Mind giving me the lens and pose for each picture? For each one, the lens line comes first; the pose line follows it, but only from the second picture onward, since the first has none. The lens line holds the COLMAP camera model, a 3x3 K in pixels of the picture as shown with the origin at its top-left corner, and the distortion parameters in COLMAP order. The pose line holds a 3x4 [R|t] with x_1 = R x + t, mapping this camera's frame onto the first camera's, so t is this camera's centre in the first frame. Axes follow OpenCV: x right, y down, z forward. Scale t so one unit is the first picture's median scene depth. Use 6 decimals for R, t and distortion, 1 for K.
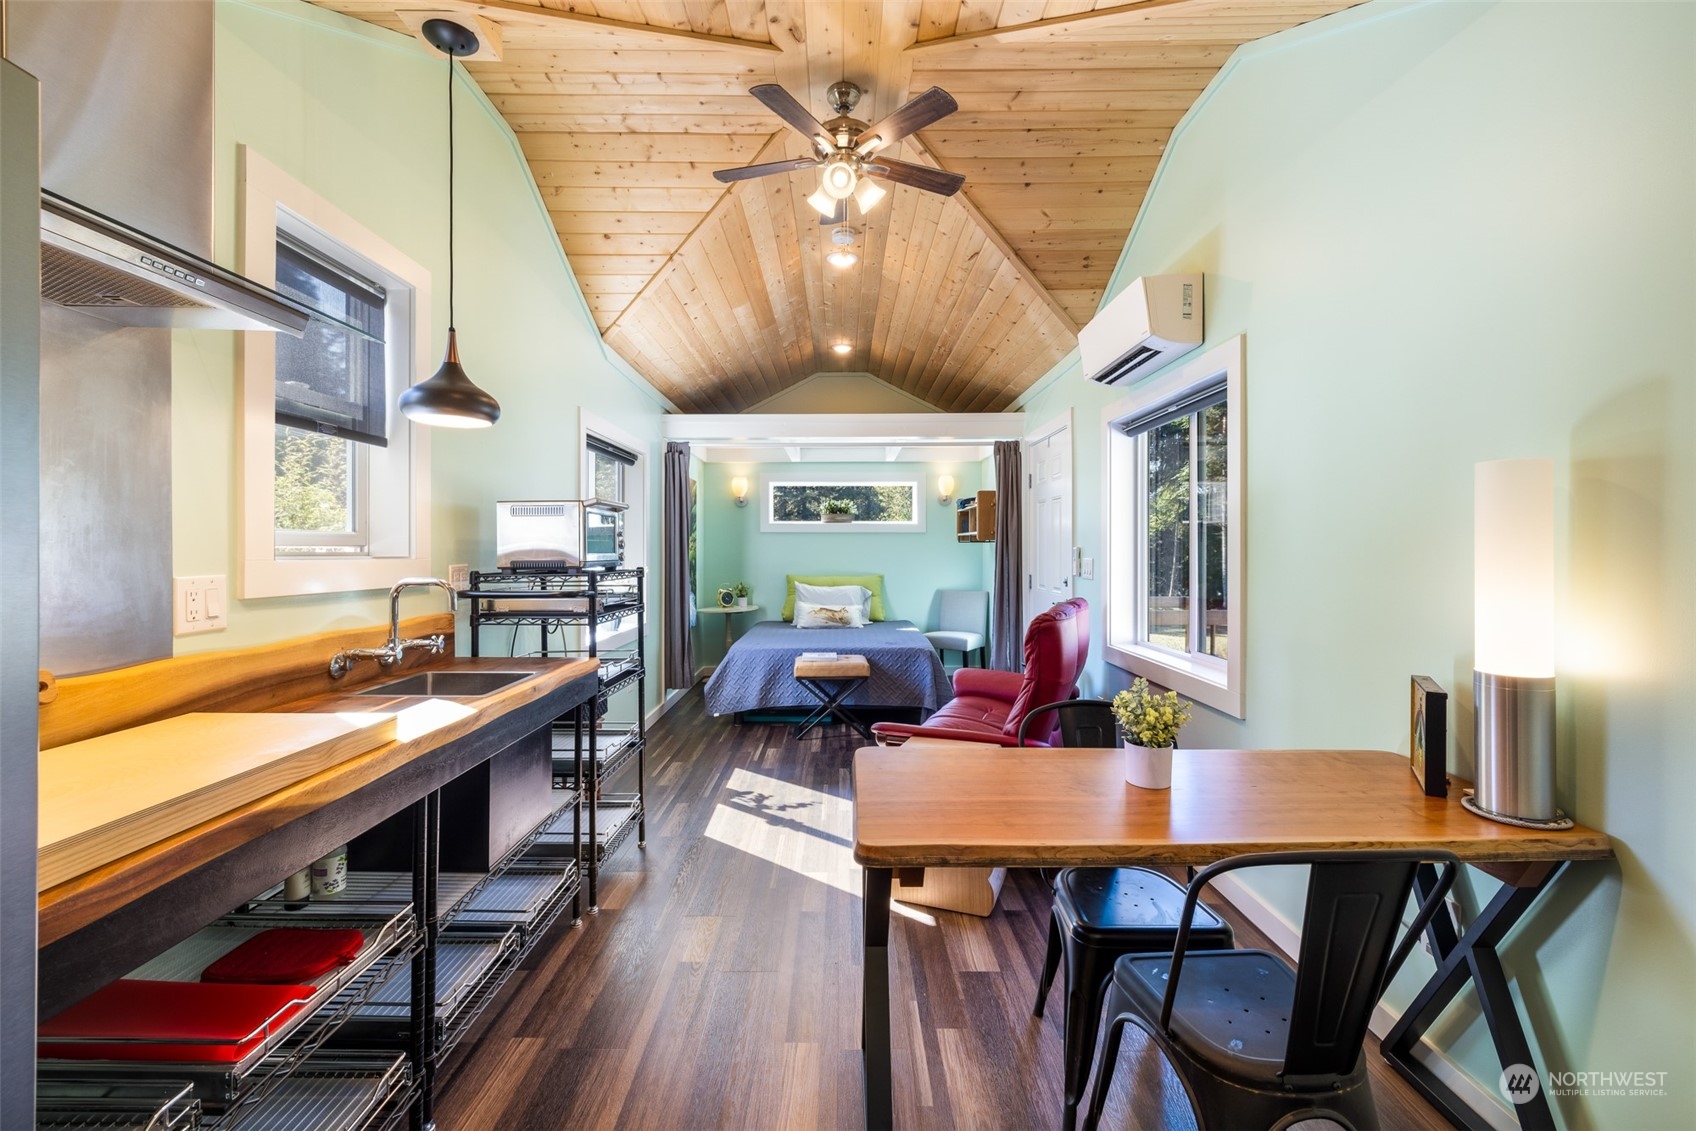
lens RADIAL K [[720.7, 0, 837.3], [0, 720.7, 545.4], [0, 0, 1]] dist [0.004548, -0.000739]
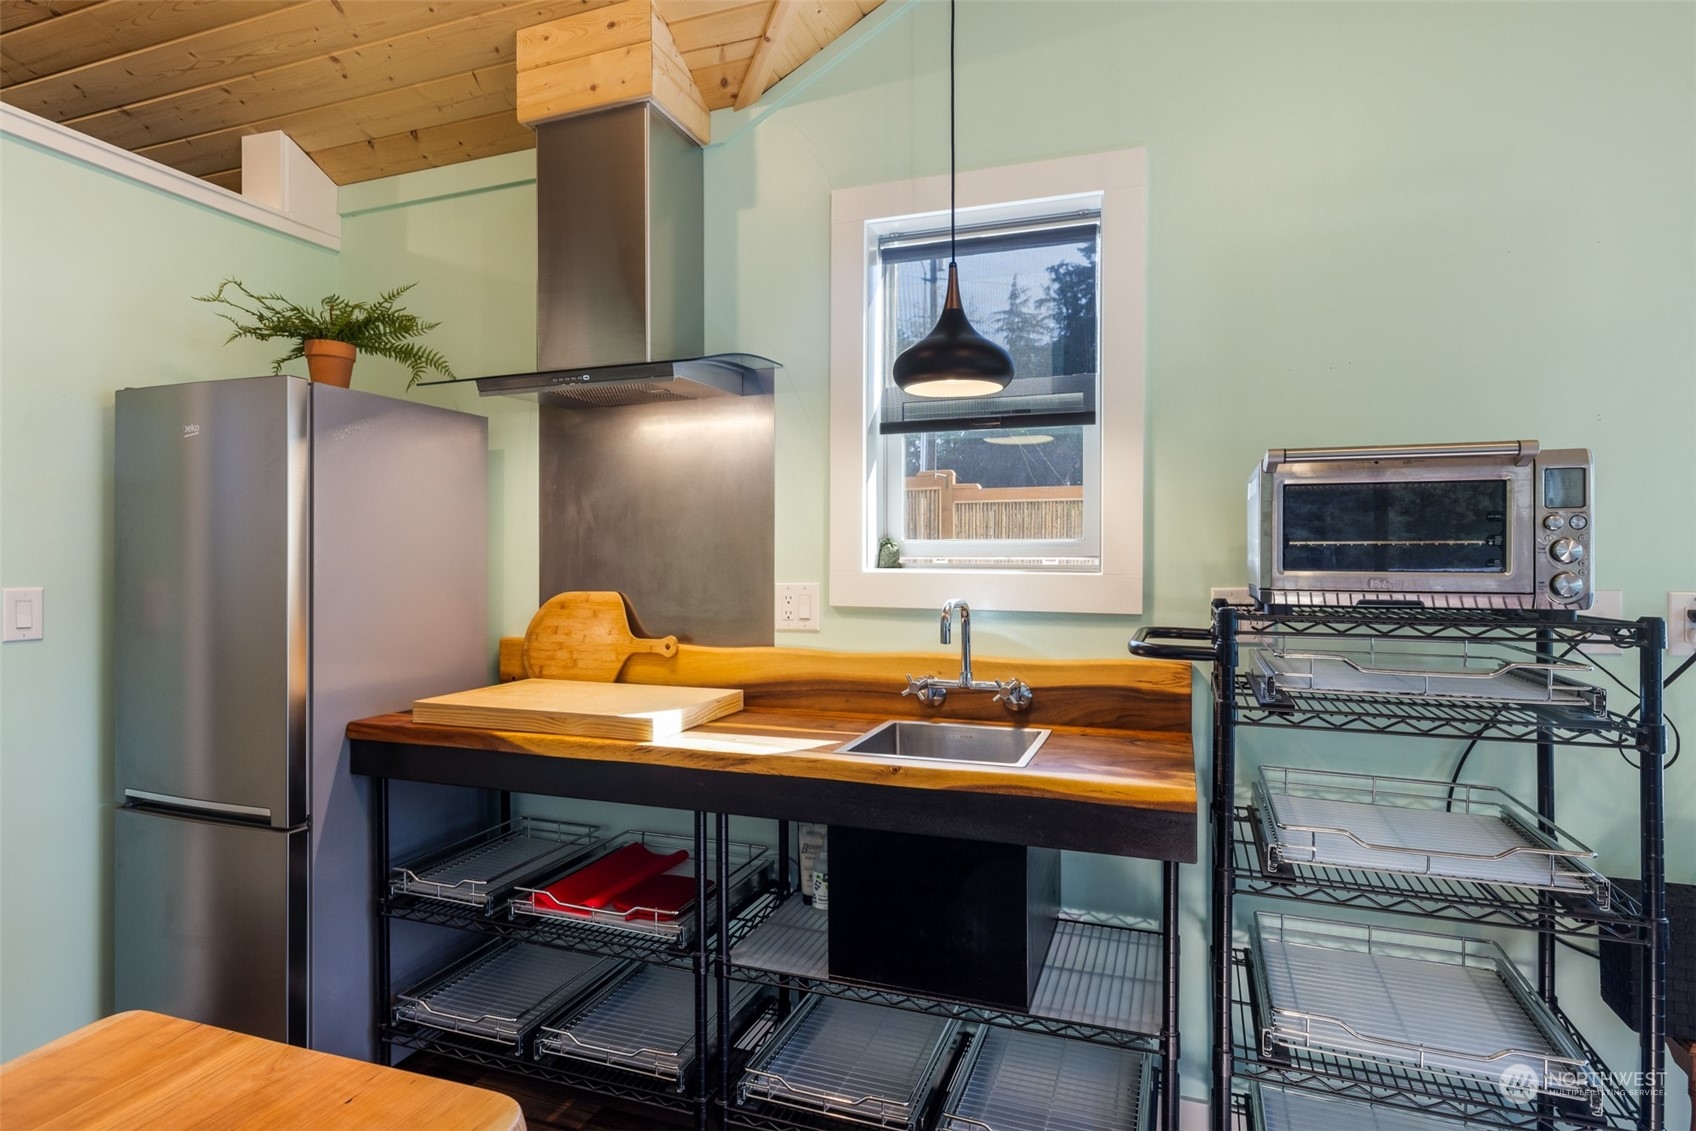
lens RADIAL K [[906.4, 0, 852.3], [0, 906.4, 566.8], [0, 0, 1]] dist [0.000466, 0.002604]
pose [[-0.340524, 0.010217, -0.940180, 0.151448], [0.004137, 0.999948, 0.009368, 0.000582], [0.940227, -0.000700, -0.340548, 0.490776]]
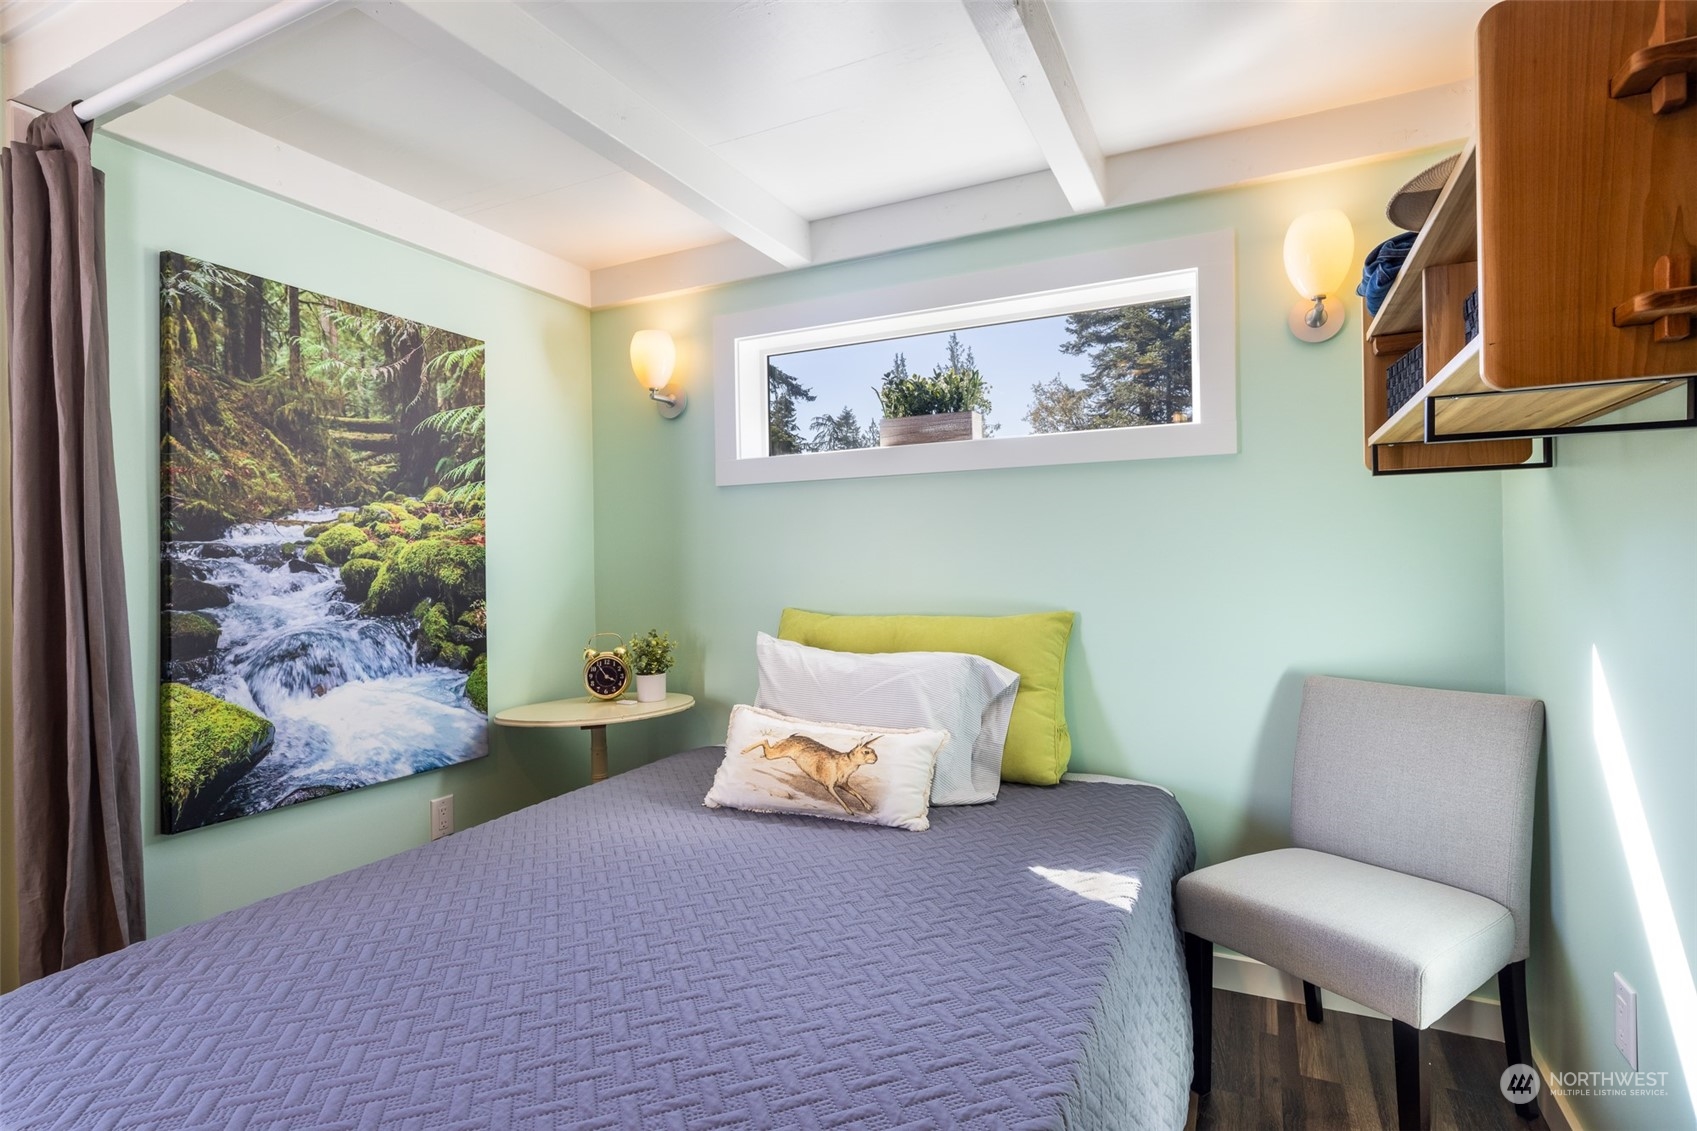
lens RADIAL K [[827.5, 0, 864.6], [0, 827.5, 562.2], [0, 0, 1]] dist [-0.002253, 0.001689]
pose [[0.905579, -0.013795, -0.423954, 0.183001], [0.020148, 0.999742, 0.010506, 0.022690], [0.423700, -0.018056, 0.905623, 0.956537]]
